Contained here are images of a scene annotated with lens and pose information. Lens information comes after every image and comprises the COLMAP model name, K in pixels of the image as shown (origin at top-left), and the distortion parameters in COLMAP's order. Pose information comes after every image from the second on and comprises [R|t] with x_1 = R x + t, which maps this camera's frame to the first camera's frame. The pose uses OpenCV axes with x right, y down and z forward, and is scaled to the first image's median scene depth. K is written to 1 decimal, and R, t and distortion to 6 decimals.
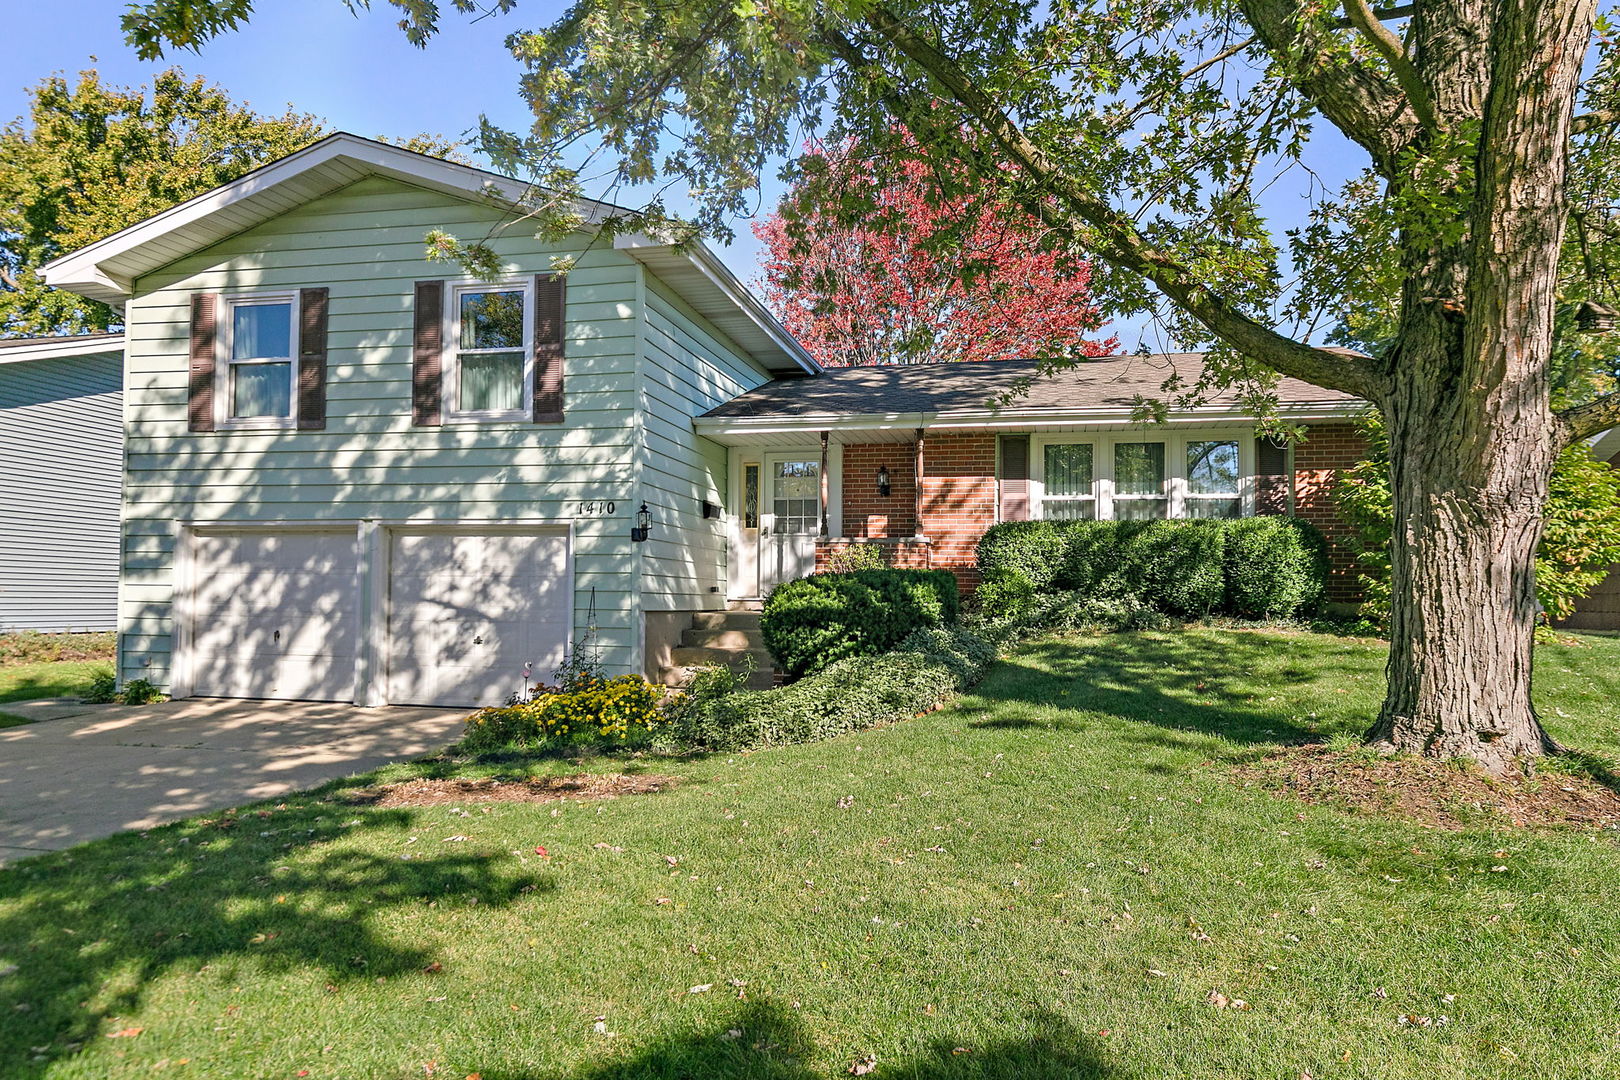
lens RADIAL K [[1021.9, 0, 810.0], [0, 1021.9, 540.0], [0, 0, 1]] dist [0.023165, -0.000905]
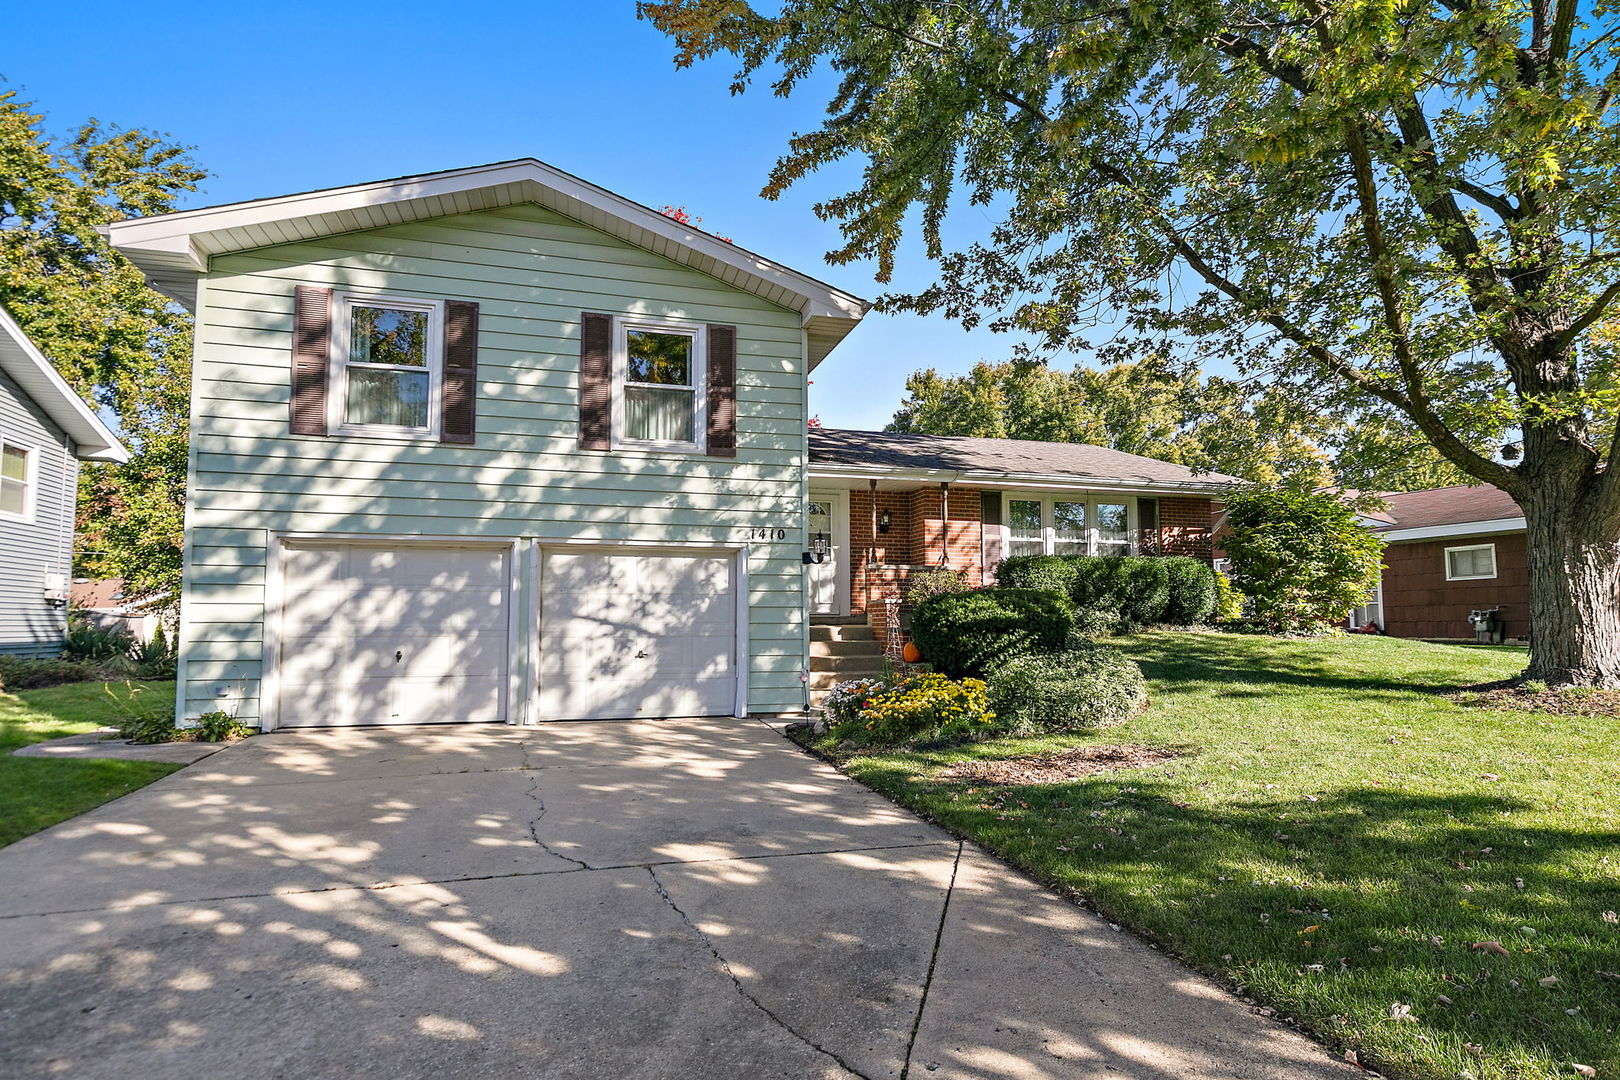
lens RADIAL K [[839.6, 0, 810.0], [0, 839.6, 540.0], [0, 0, 1]] dist [0.000736, 0.000505]
pose [[0.884293, 0.034112, 0.465685, -0.563820], [-0.015647, 0.998933, -0.043460, 0.014074], [-0.466670, 0.031144, 0.883883, 0.141149]]
